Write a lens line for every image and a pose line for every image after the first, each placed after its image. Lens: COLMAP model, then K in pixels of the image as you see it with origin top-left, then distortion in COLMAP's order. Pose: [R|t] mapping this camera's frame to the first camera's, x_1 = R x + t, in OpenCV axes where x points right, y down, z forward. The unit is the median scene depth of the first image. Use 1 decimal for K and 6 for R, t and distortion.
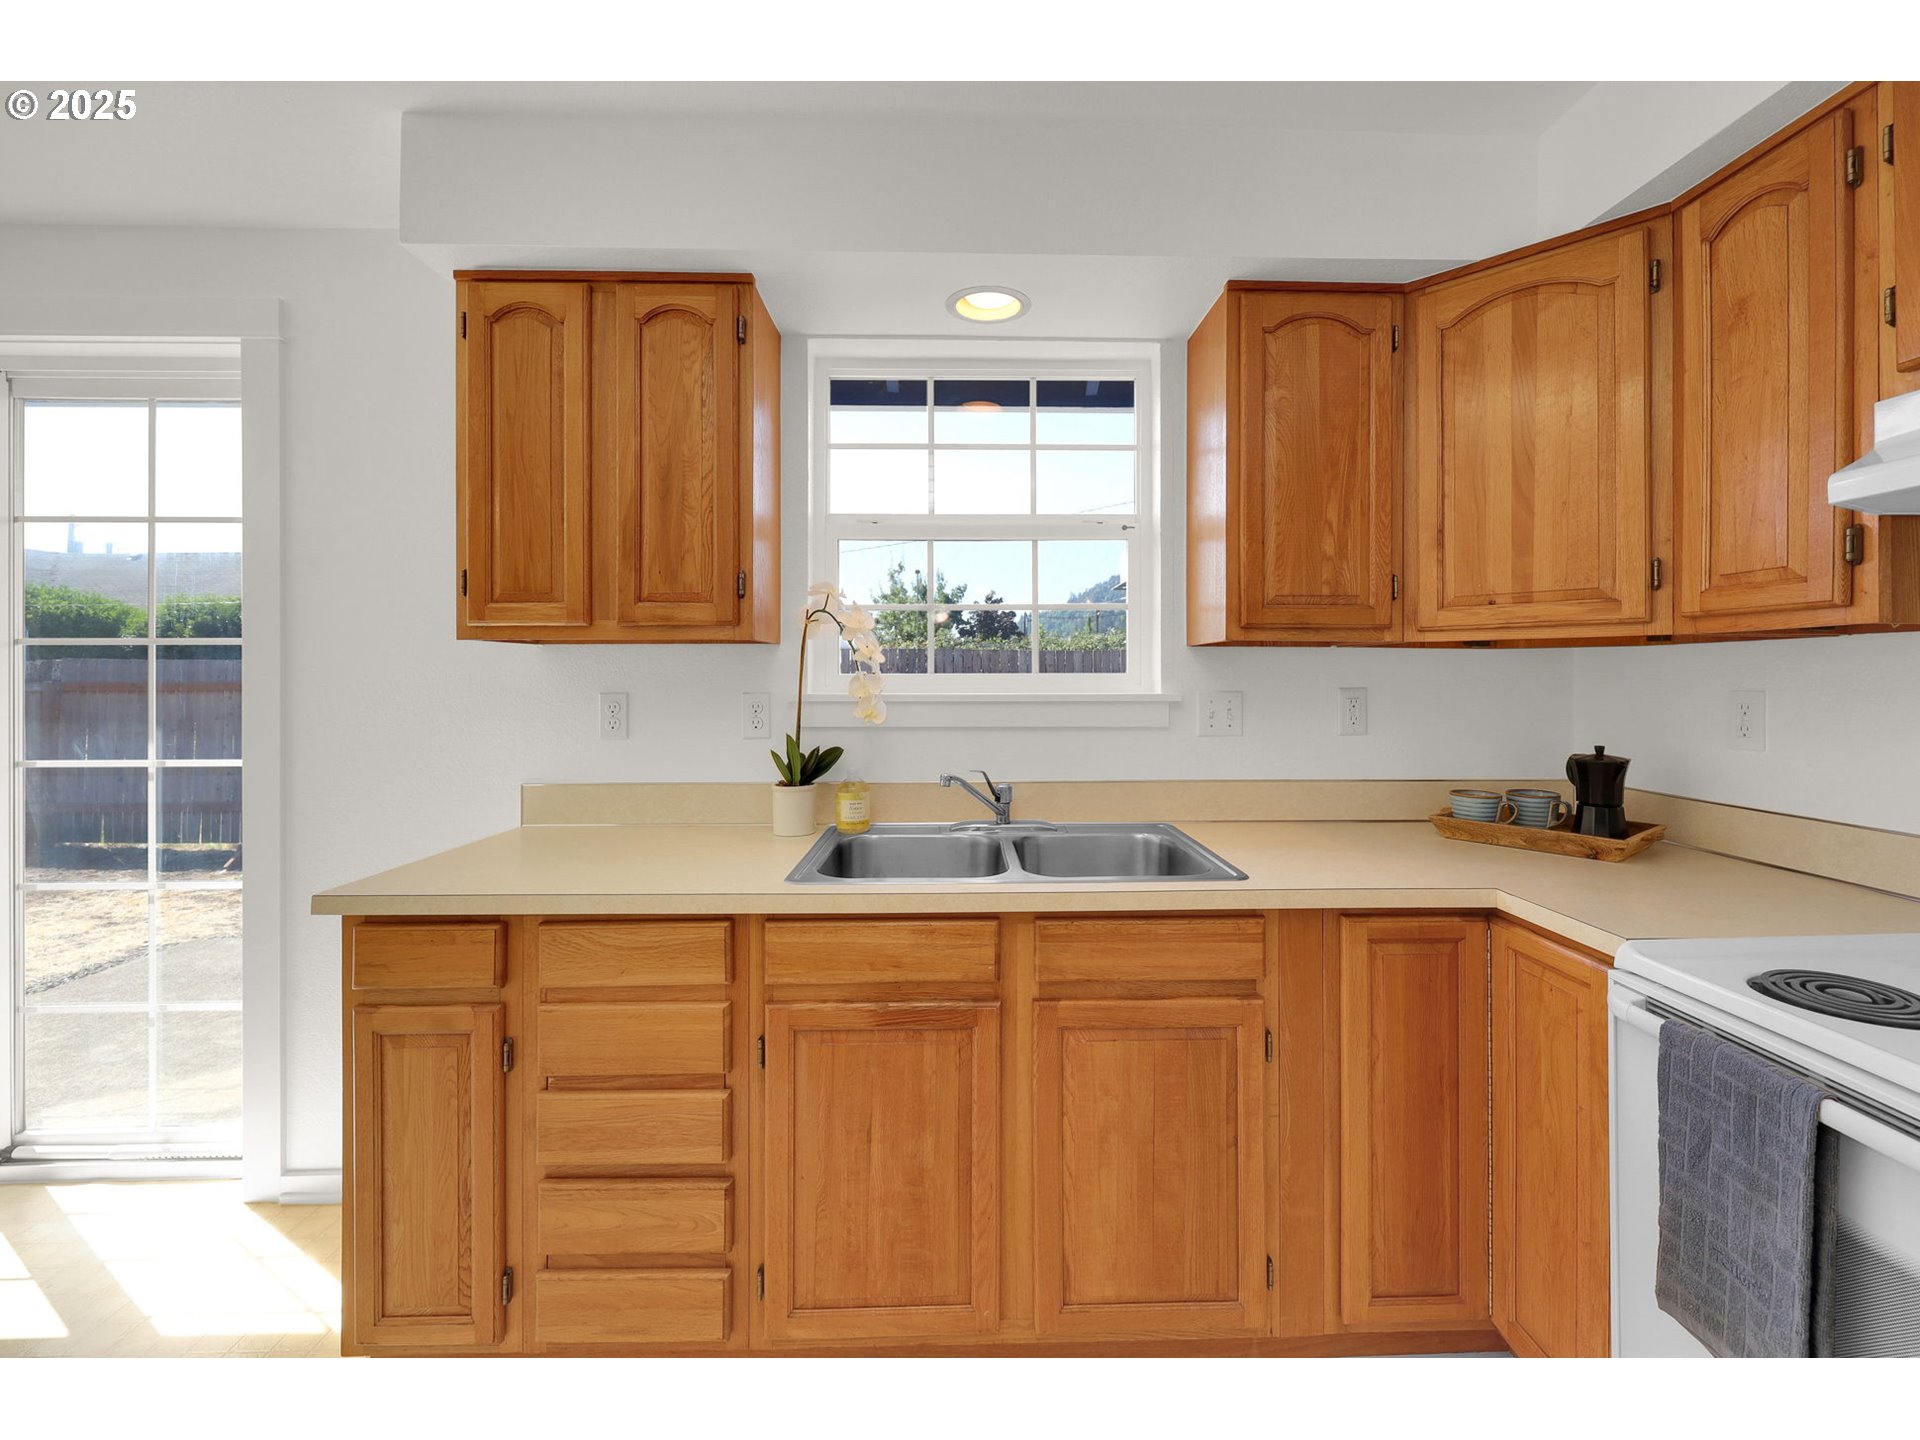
lens RADIAL K [[775.8, 0, 990.9], [0, 775.8, 673.3], [0, 0, 1]] dist [0.000902, -0.001493]
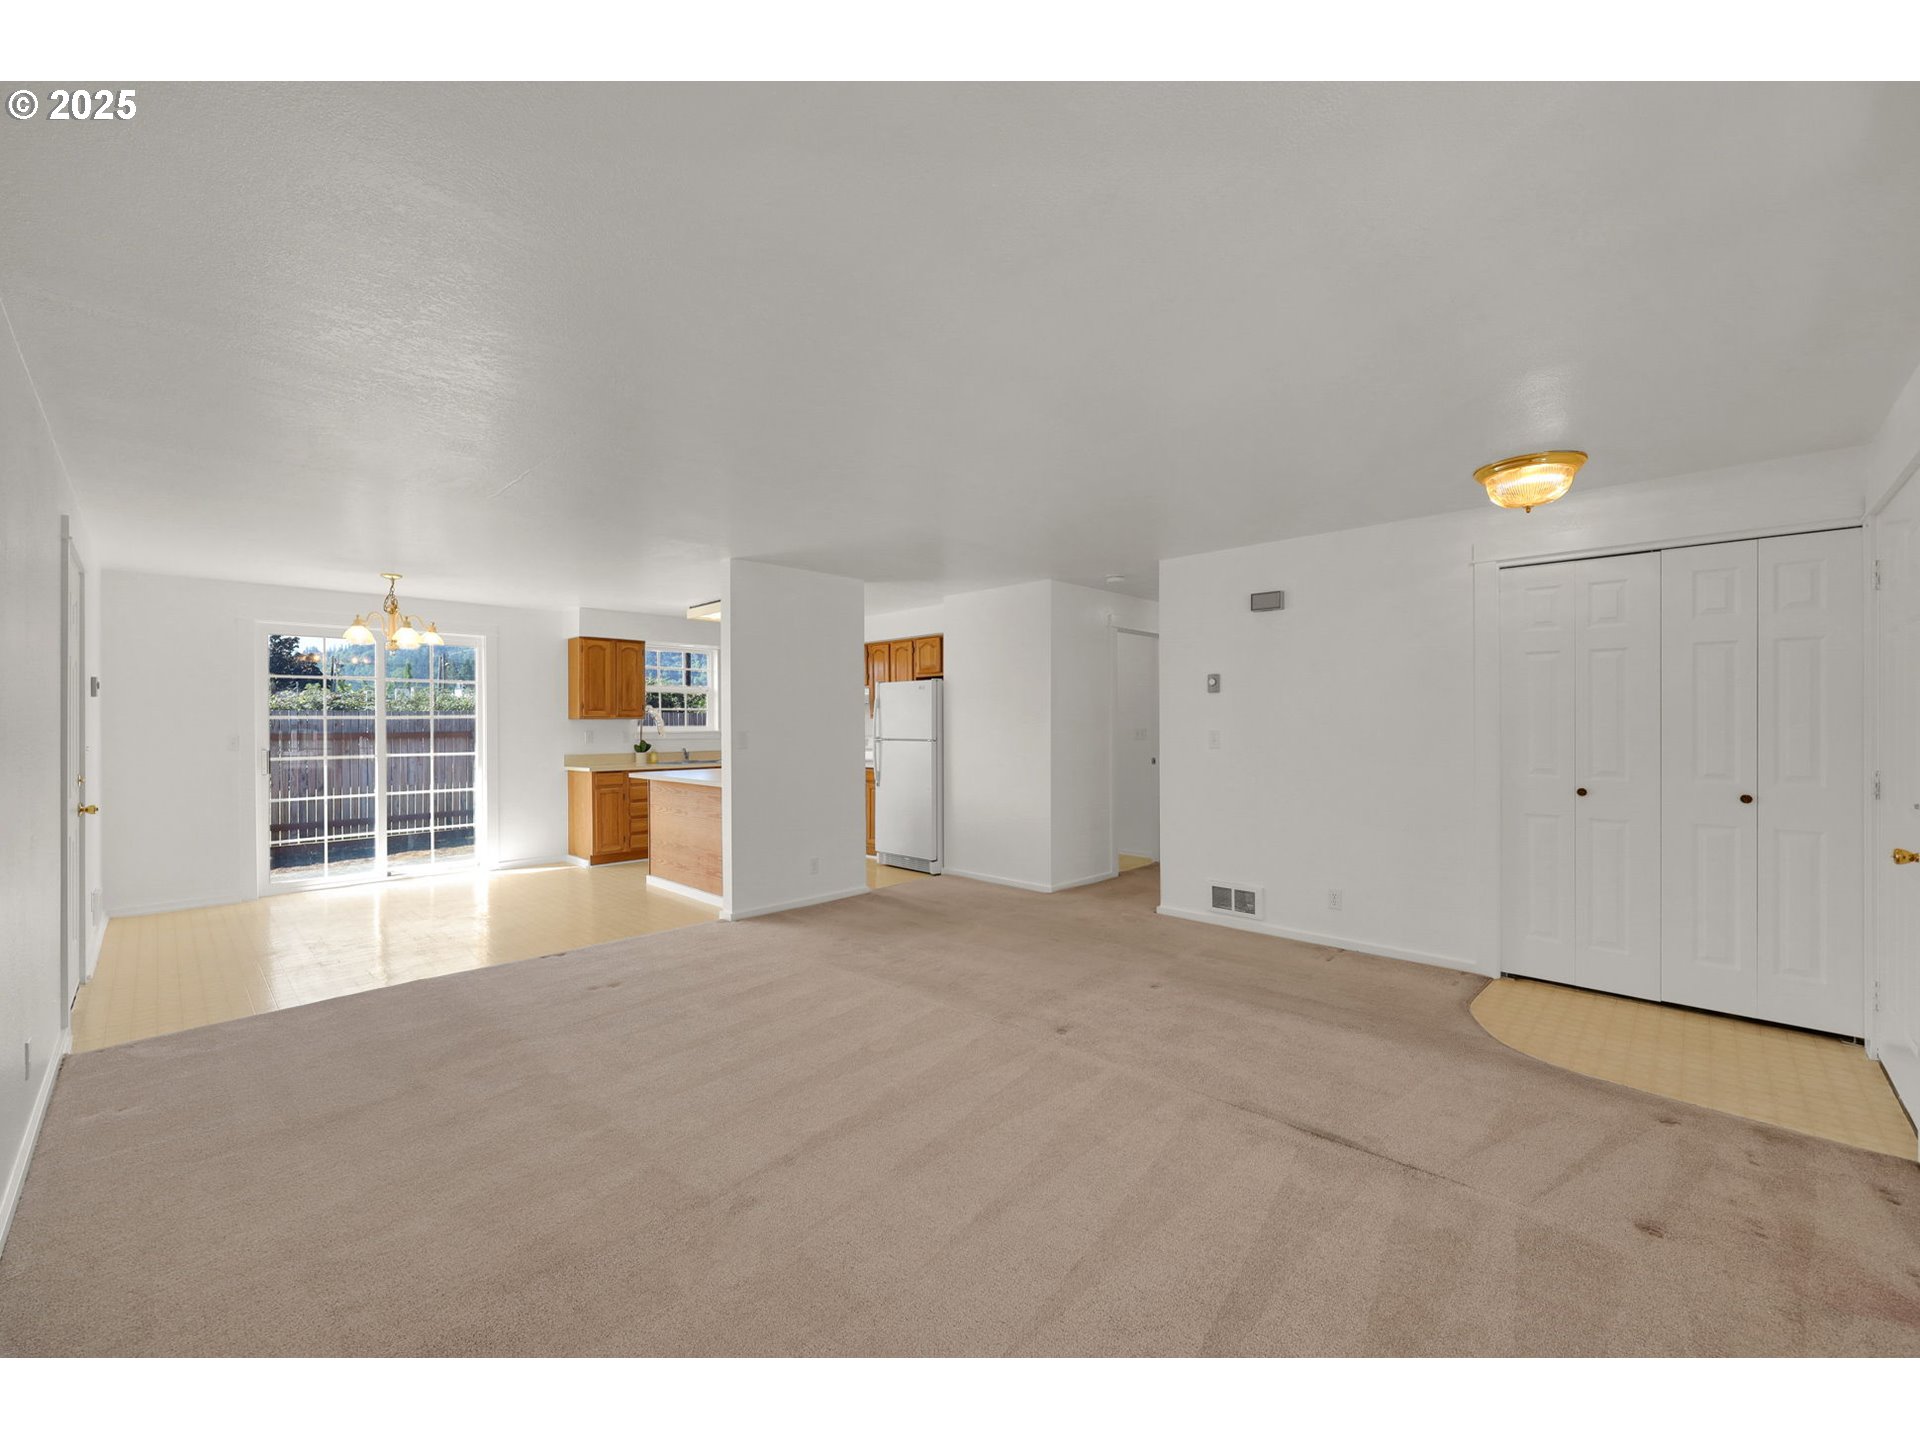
lens RADIAL K [[775.8, 0, 957.0], [0, 775.8, 715.8], [0, 0, 1]] dist [0.000902, -0.001493]
pose [[0.715805, 0.004866, 0.698283, -2.269449], [0.005553, 0.999904, -0.012660, 0.007332], [-0.698278, 0.012940, 0.715709, -3.728584]]
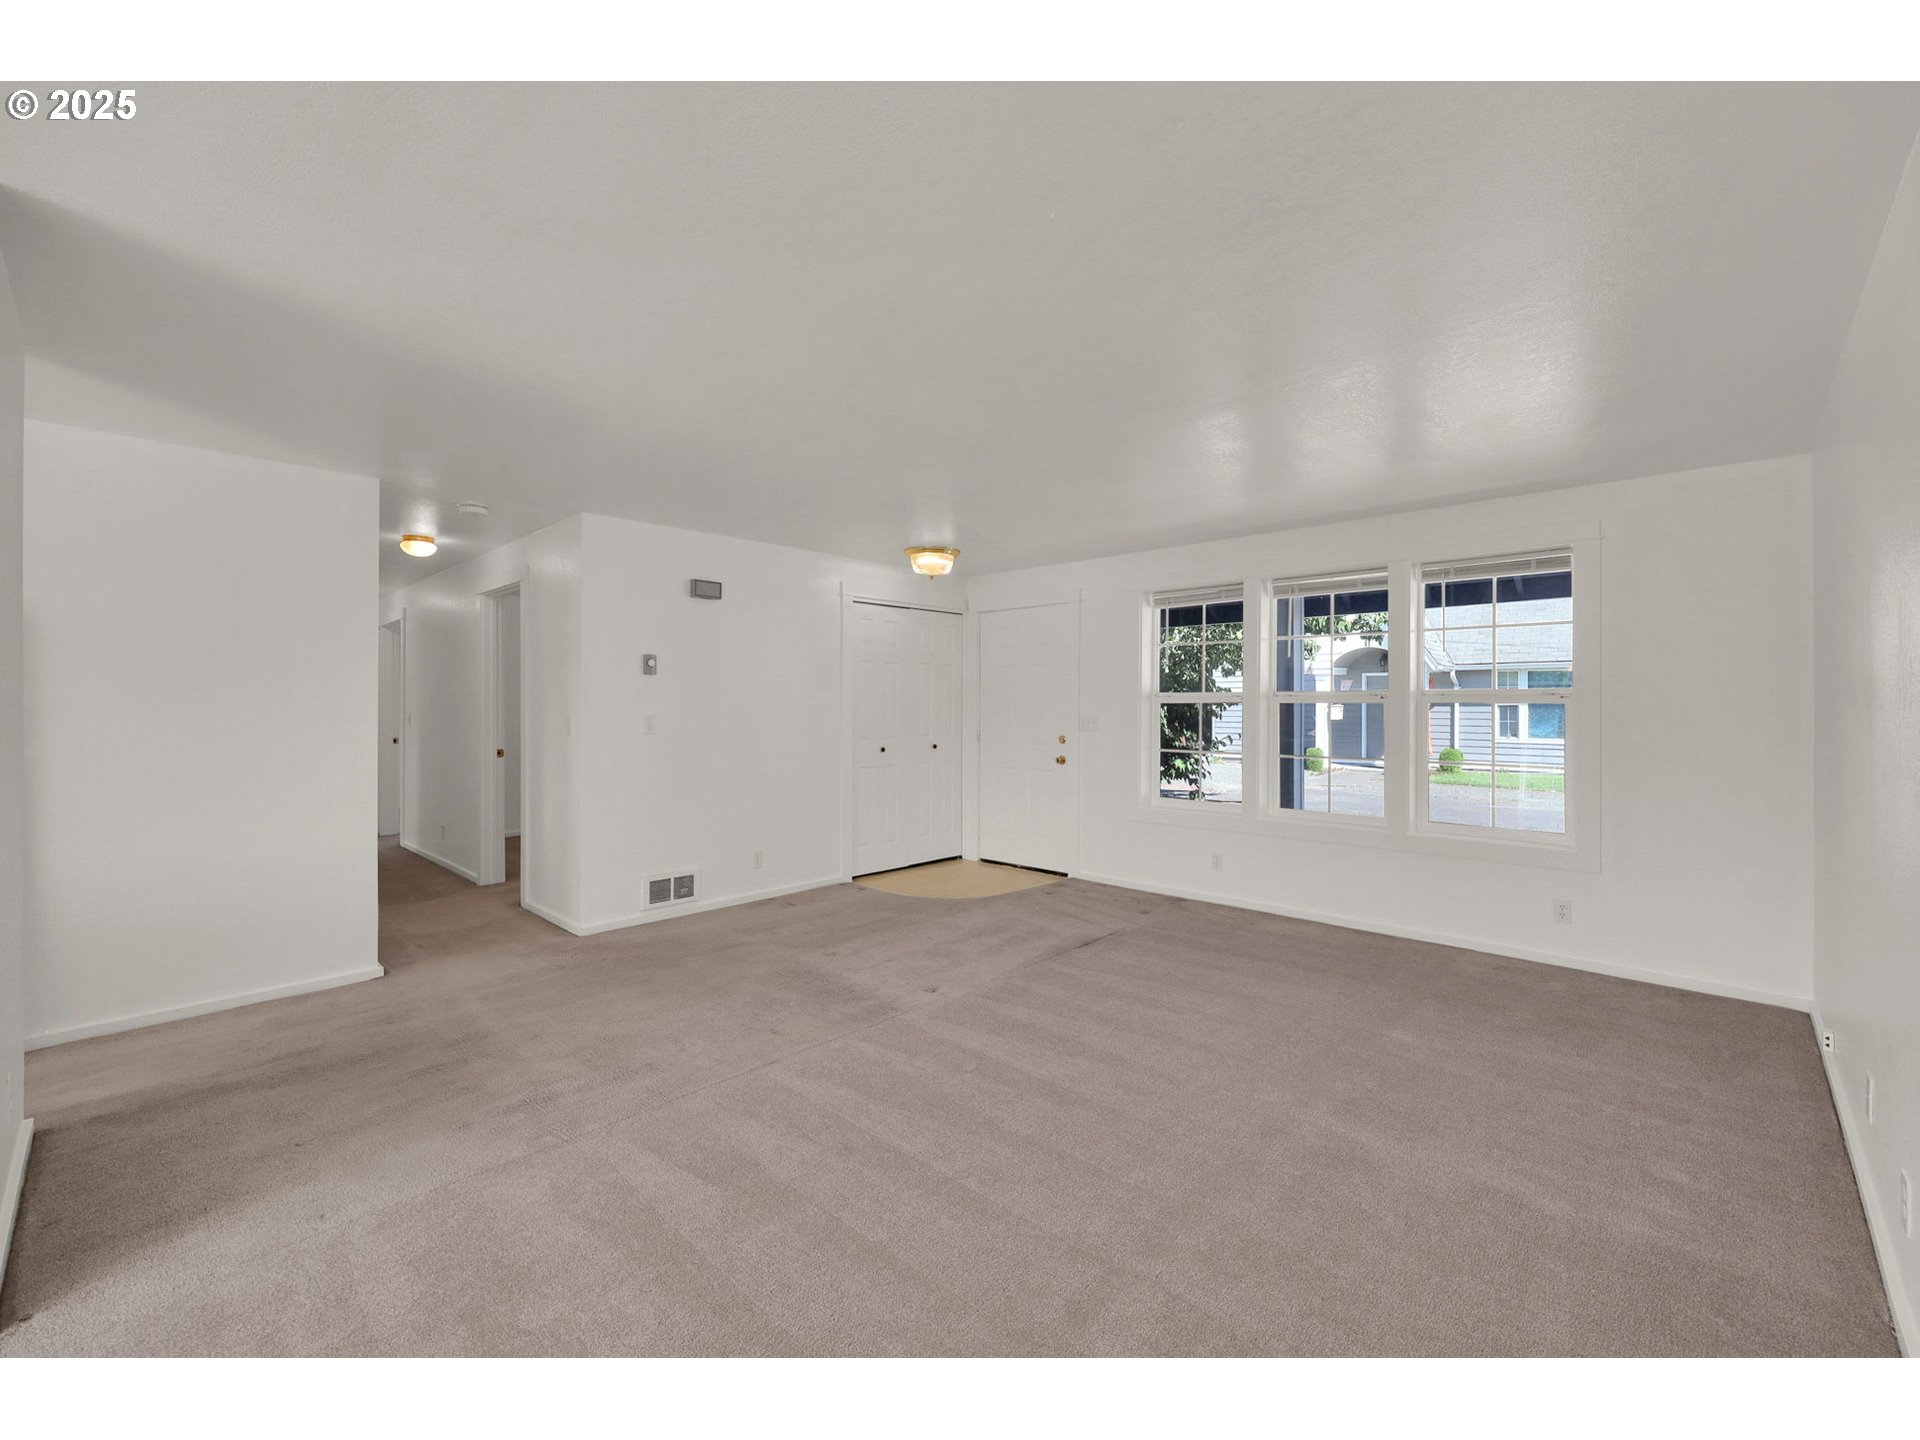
lens RADIAL K [[794.2, 0, 994.5], [0, 794.2, 700.9], [0, 0, 1]] dist [0.002609, -0.000235]
pose [[-0.720409, 0.002484, 0.693545, -2.353409], [0.002311, 0.999997, -0.001180, -0.014352], [-0.693546, 0.000752, -0.720412, -1.020859]]
